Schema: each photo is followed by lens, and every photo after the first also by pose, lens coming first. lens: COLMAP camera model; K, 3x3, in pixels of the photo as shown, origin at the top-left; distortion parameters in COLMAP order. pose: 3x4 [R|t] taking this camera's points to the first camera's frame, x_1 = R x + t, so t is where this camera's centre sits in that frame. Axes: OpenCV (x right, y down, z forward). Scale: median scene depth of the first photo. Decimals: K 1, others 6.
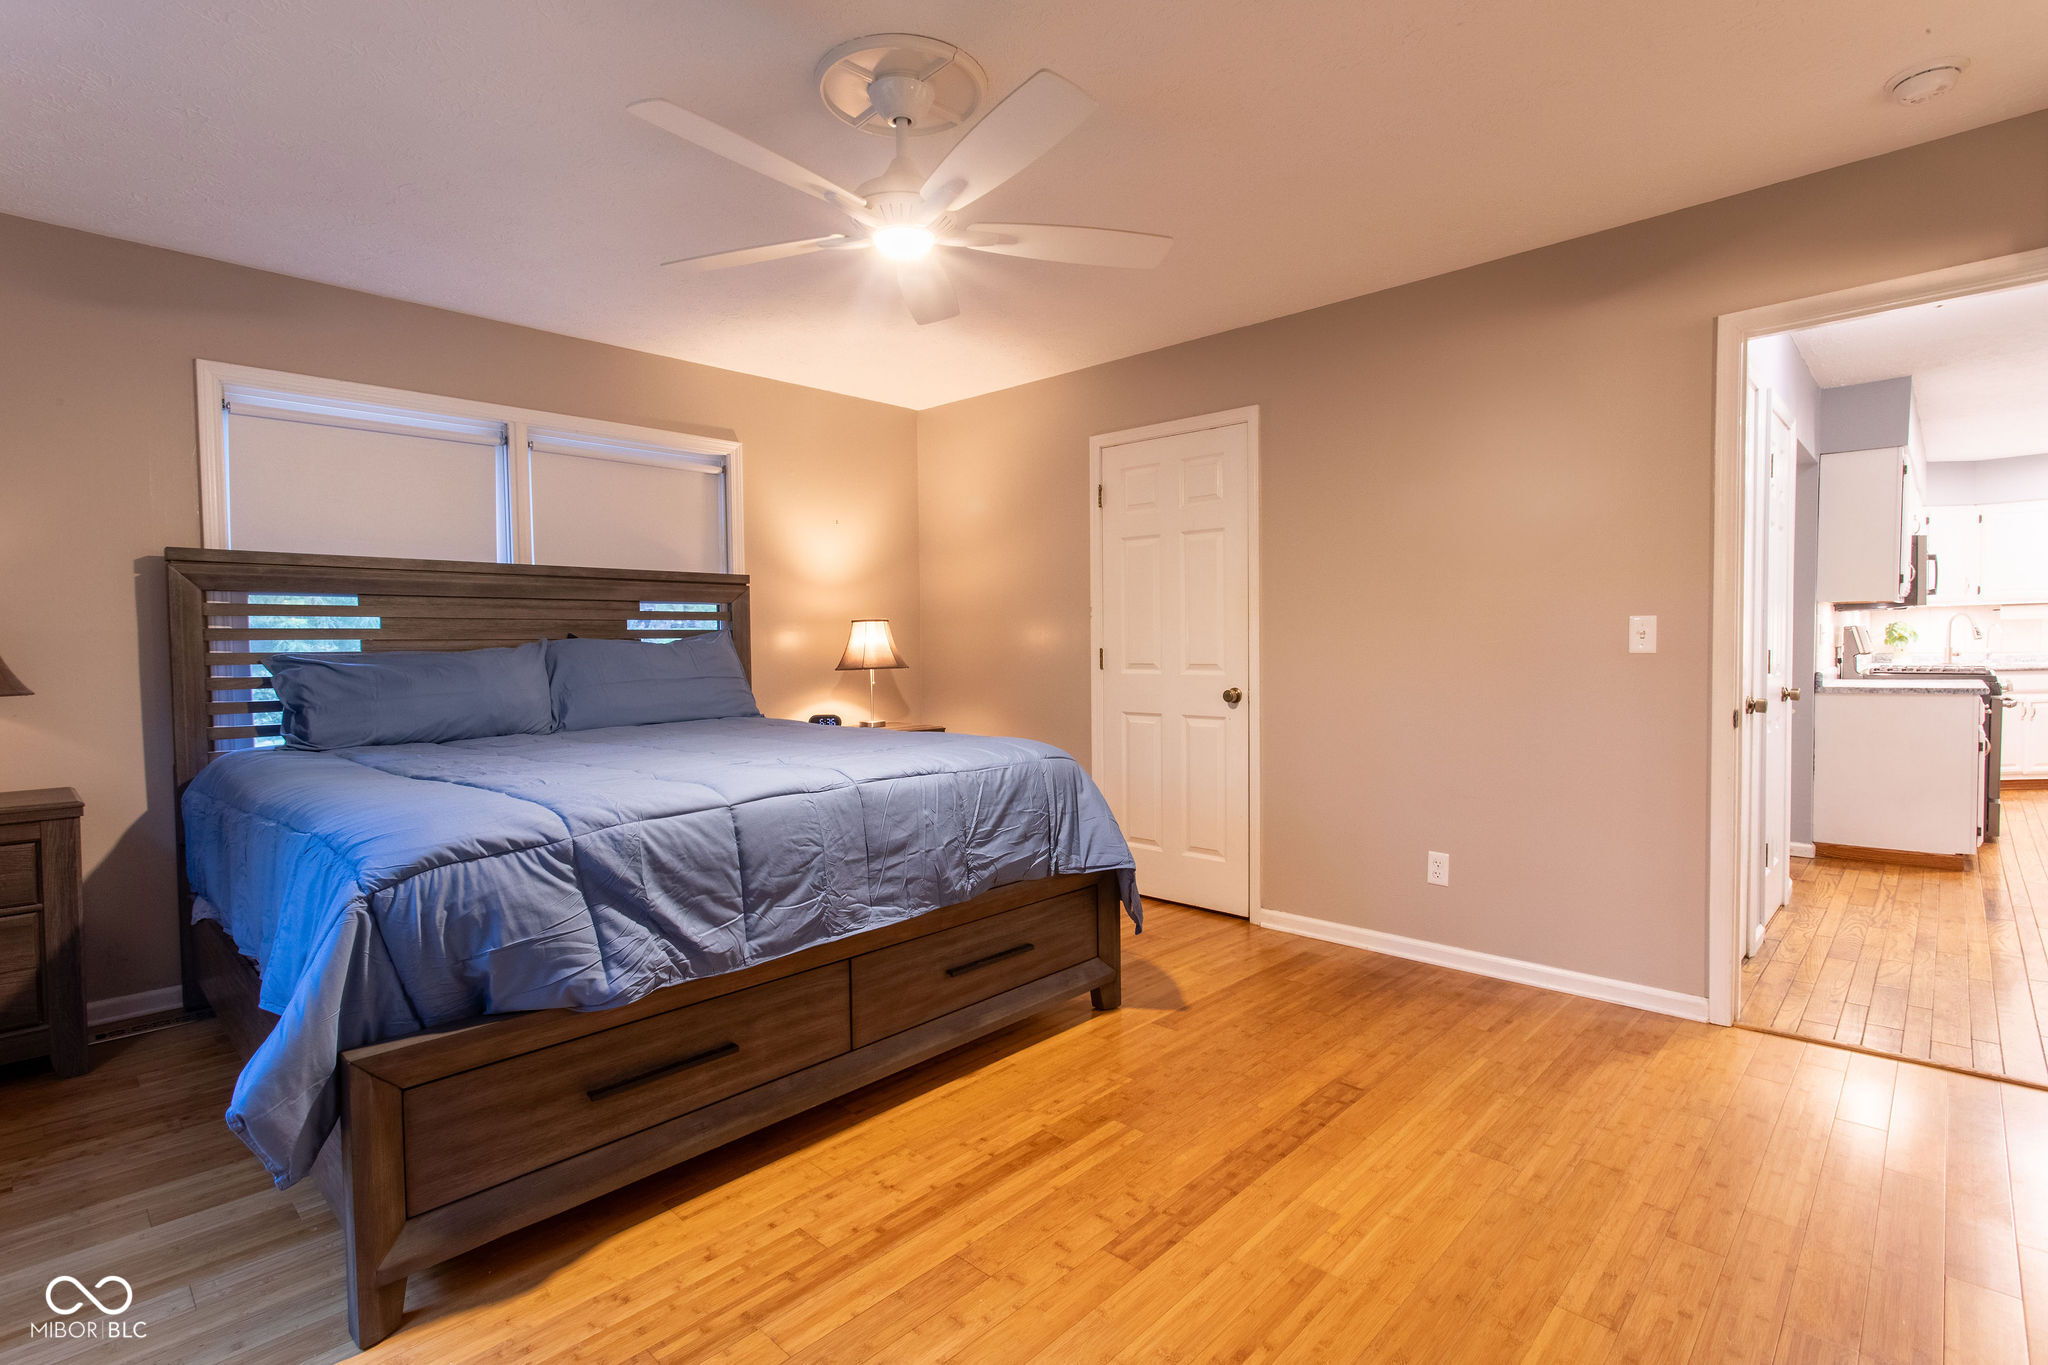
lens RADIAL K [[964.5, 0, 1020.8], [0, 964.5, 679.0], [0, 0, 1]] dist [-0.000563, 0.002093]
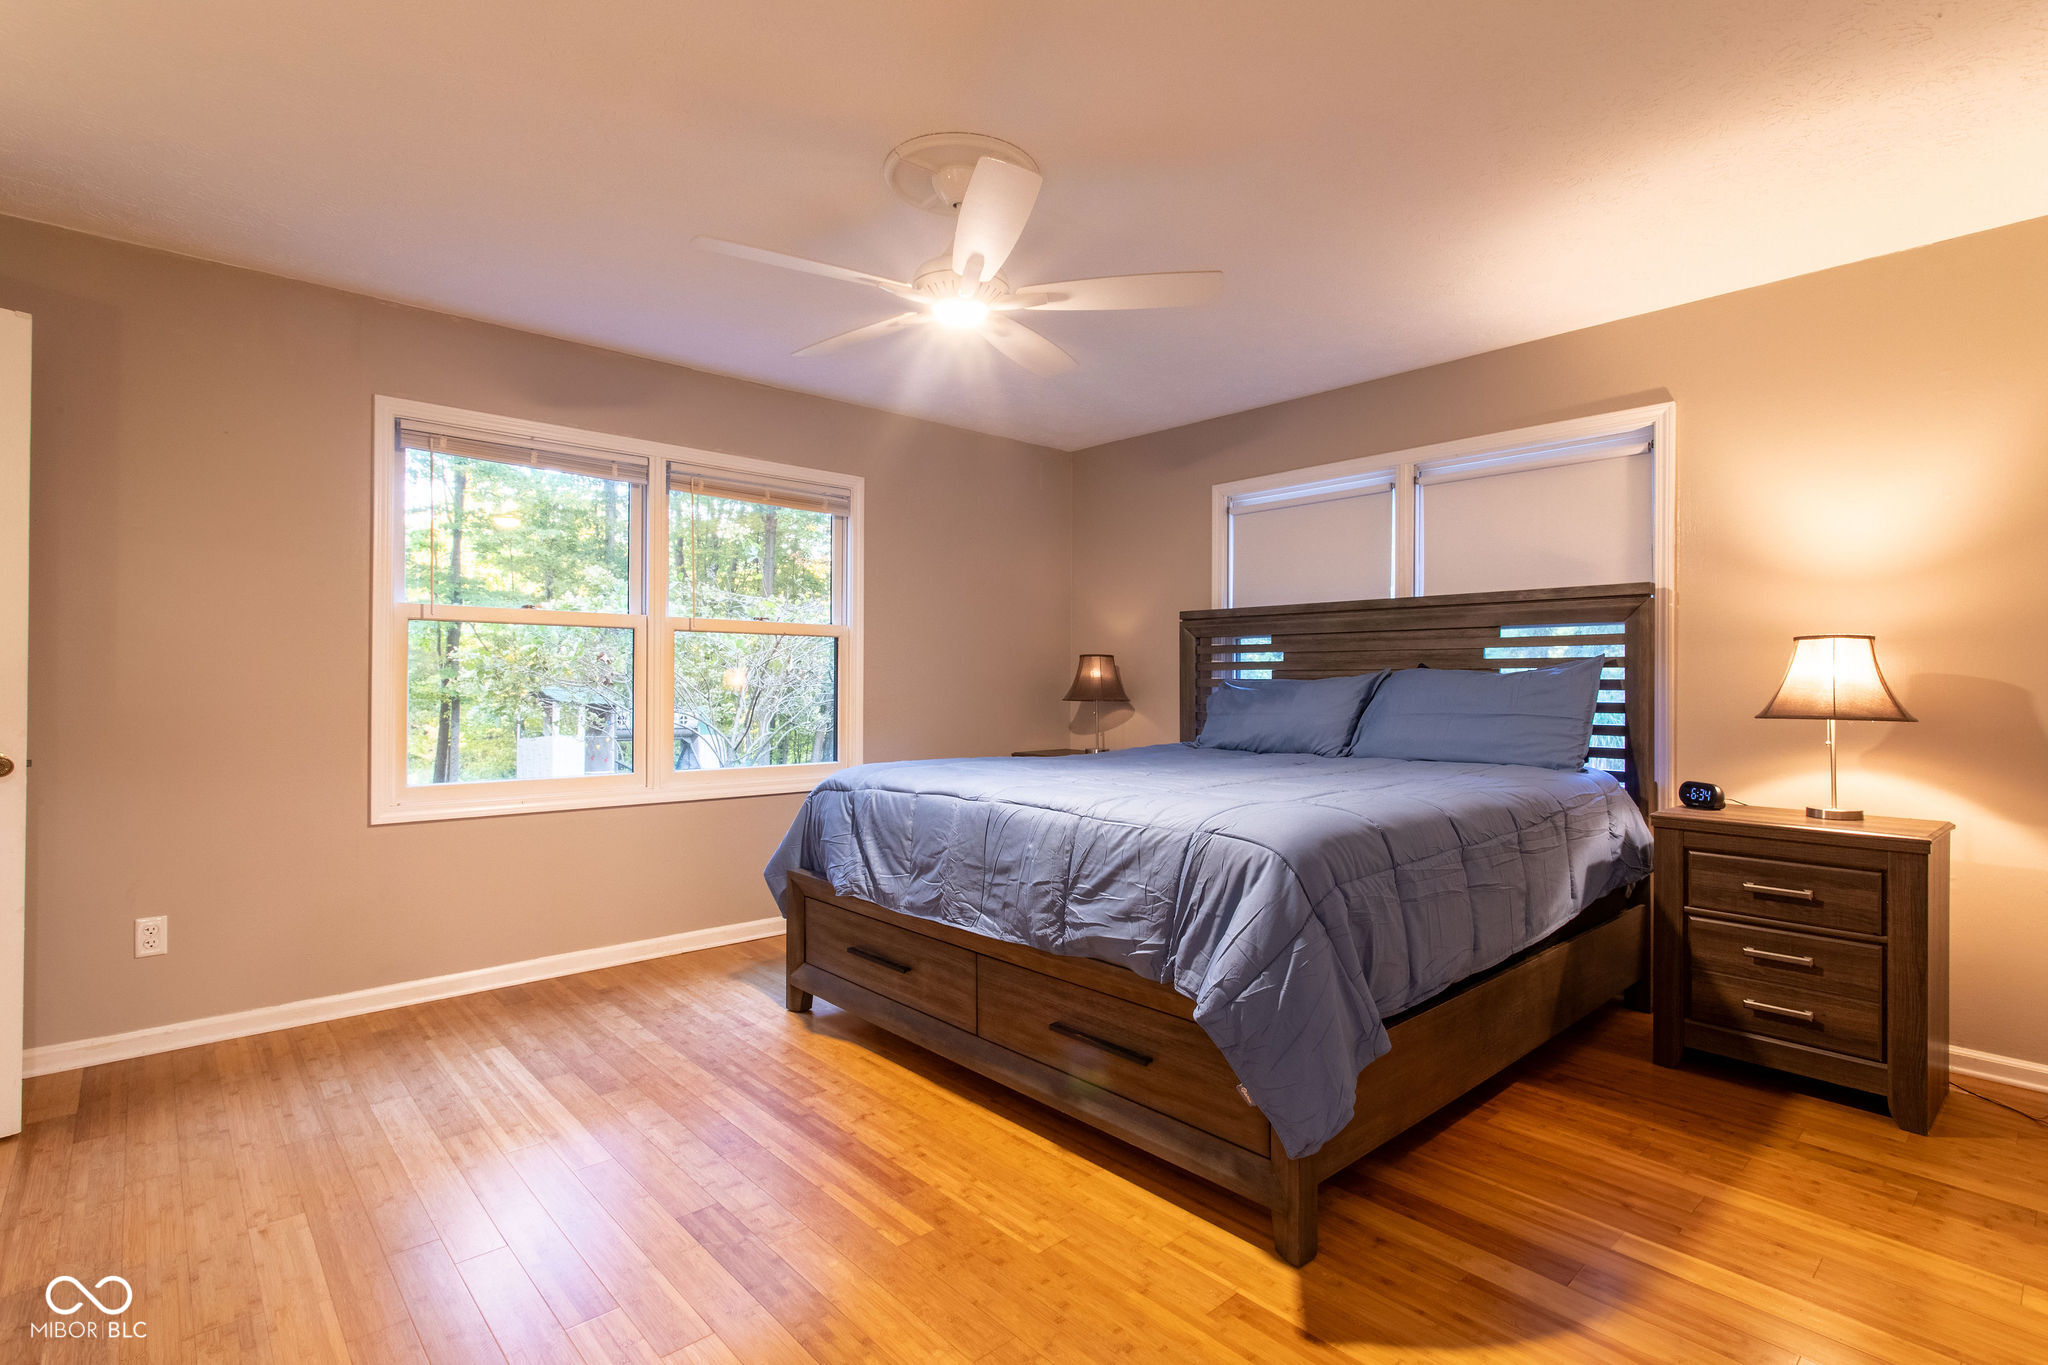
lens RADIAL K [[964.5, 0, 1020.8], [0, 964.5, 679.0], [0, 0, 1]] dist [-0.000563, 0.002093]
pose [[-0.061743, 0.010512, -0.998037, 0.828628], [-0.038561, 0.999173, 0.012910, -0.042018], [0.997347, 0.039282, -0.061287, 0.970071]]
